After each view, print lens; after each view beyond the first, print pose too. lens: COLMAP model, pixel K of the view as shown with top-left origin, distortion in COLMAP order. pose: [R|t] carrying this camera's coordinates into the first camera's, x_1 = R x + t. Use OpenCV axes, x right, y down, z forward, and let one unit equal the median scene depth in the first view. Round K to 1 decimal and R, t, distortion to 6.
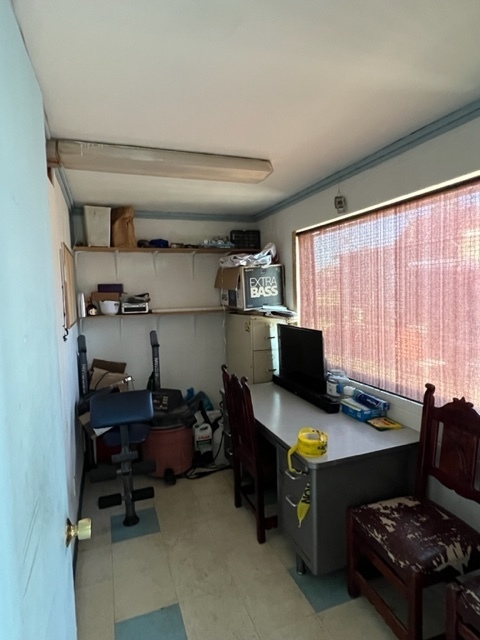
lens RADIAL K [[371.1, 0, 237.7], [0, 371.1, 318.6], [0, 0, 1]] dist [-0.002099, 0.001615]
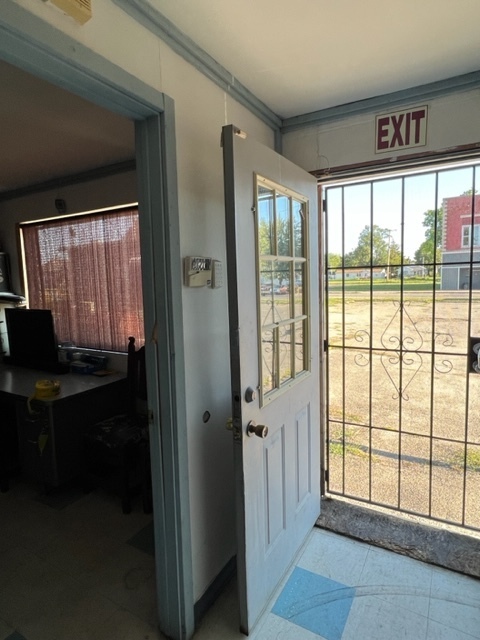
lens RADIAL K [[371.1, 0, 239.4], [0, 371.1, 321.8], [0, 0, 1]] dist [-0.002099, 0.001615]
pose [[0.769179, -0.056717, 0.636512, -0.080731], [0.047017, 0.998377, 0.032146, 0.072049], [-0.637302, 0.005201, 0.770597, -0.361998]]
